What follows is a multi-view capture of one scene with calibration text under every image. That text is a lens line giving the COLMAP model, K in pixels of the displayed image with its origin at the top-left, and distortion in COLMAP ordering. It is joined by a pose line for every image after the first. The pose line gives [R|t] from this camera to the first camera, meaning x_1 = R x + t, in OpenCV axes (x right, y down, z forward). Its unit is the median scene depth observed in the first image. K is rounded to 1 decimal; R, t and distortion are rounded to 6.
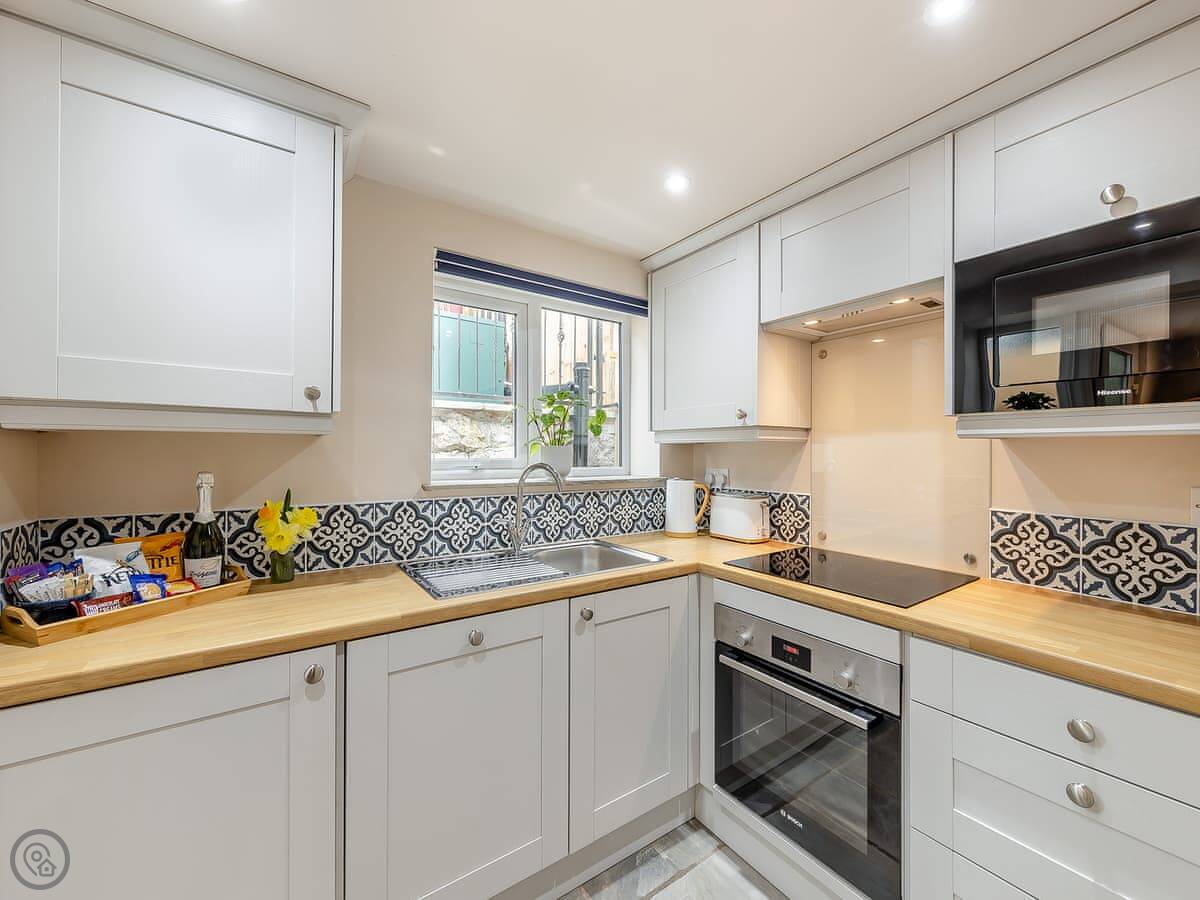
lens RADIAL K [[489.3, 0, 602.3], [0, 489.3, 451.5], [0, 0, 1]] dist [-0.001109, -0.000401]
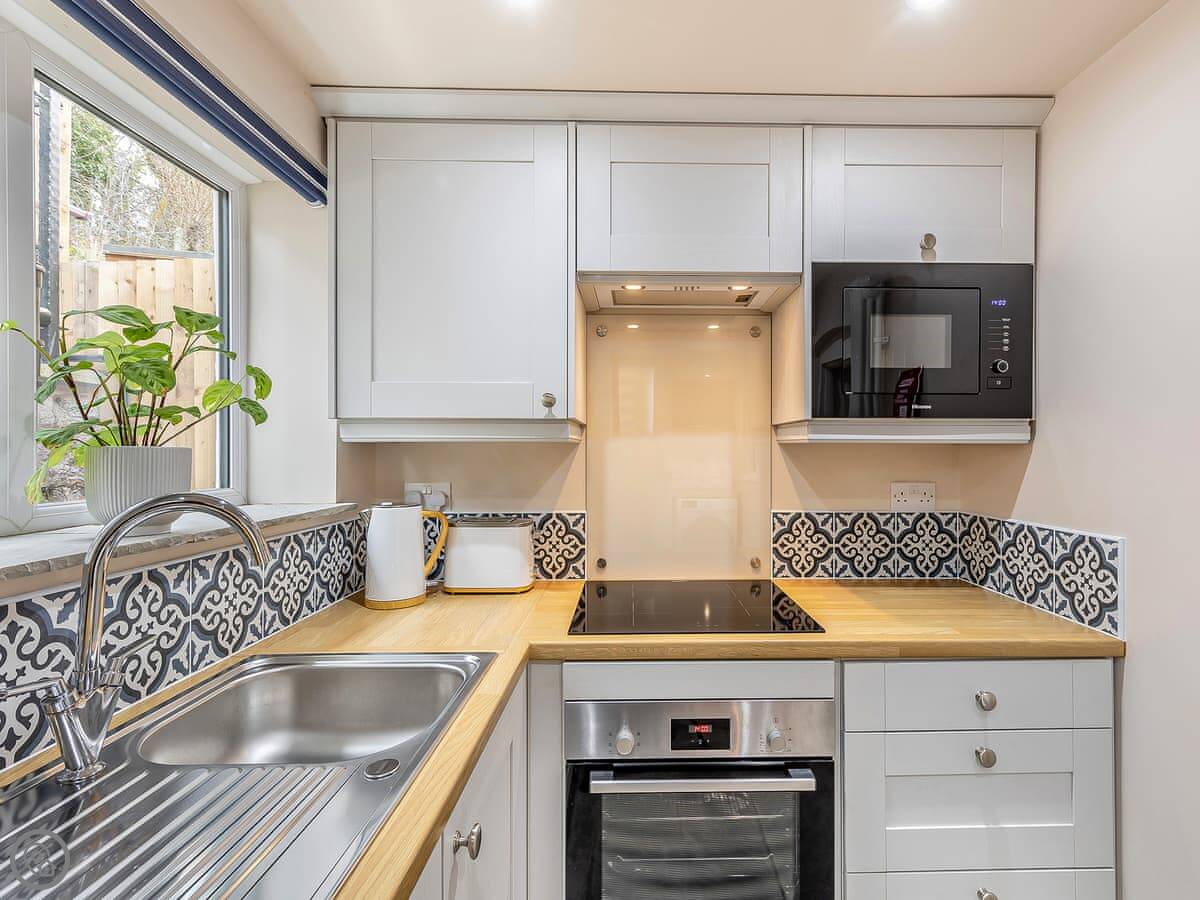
lens RADIAL K [[565.7, 0, 649.9], [0, 565.7, 450.7], [0, 0, 1]] dist [0.000231, -0.000085]
pose [[0.543644, -0.001100, 0.839315, -0.315056], [0.000359, 0.999999, 0.001078, -0.010080], [-0.839316, -0.000285, 0.543644, 0.524540]]
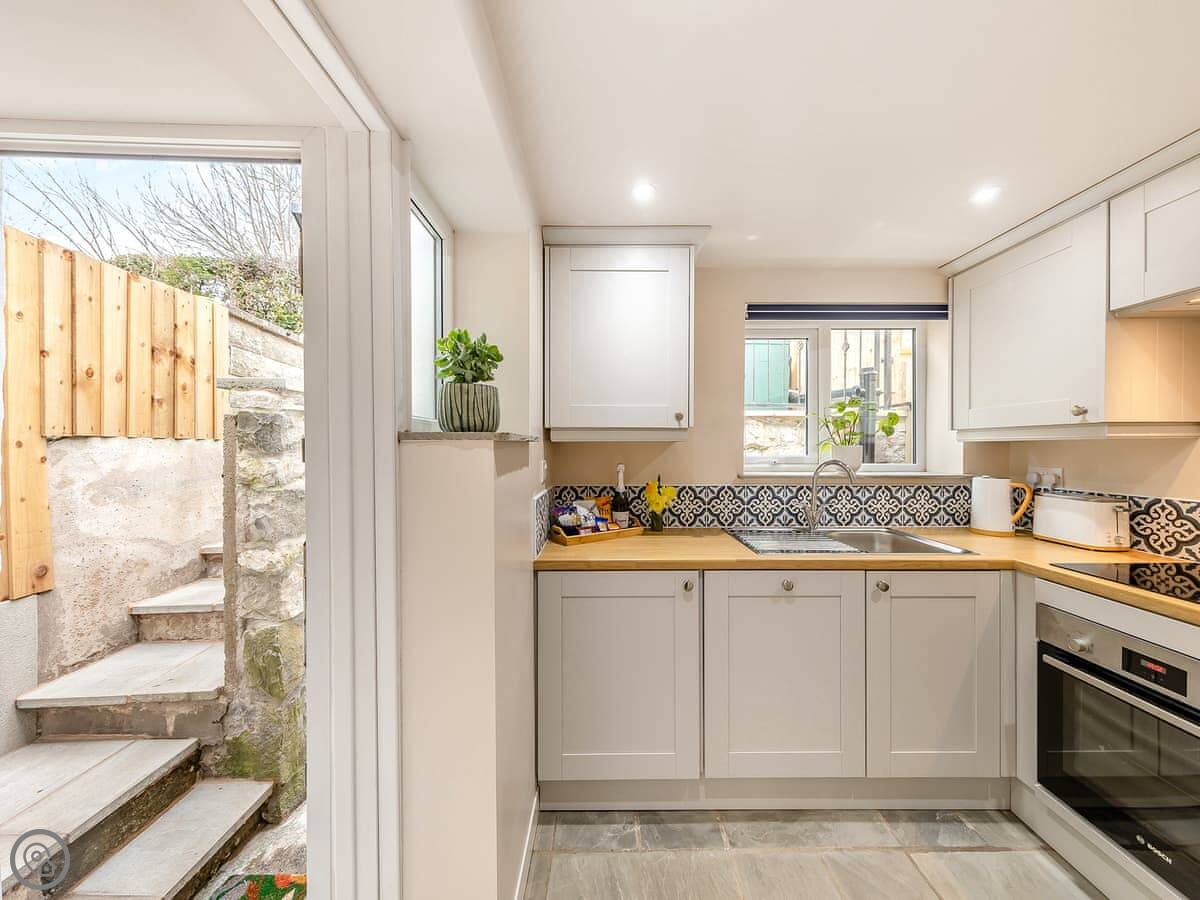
lens RADIAL K [[408.8, 0, 599.4], [0, 408.8, 450.8], [0, 0, 1]] dist [0.006471, -0.001041]
pose [[0.819642, -0.000844, -0.572876, -0.020590], [0.005836, 0.999959, 0.006876, -0.011164], [0.572847, -0.008979, 0.819613, -0.198255]]
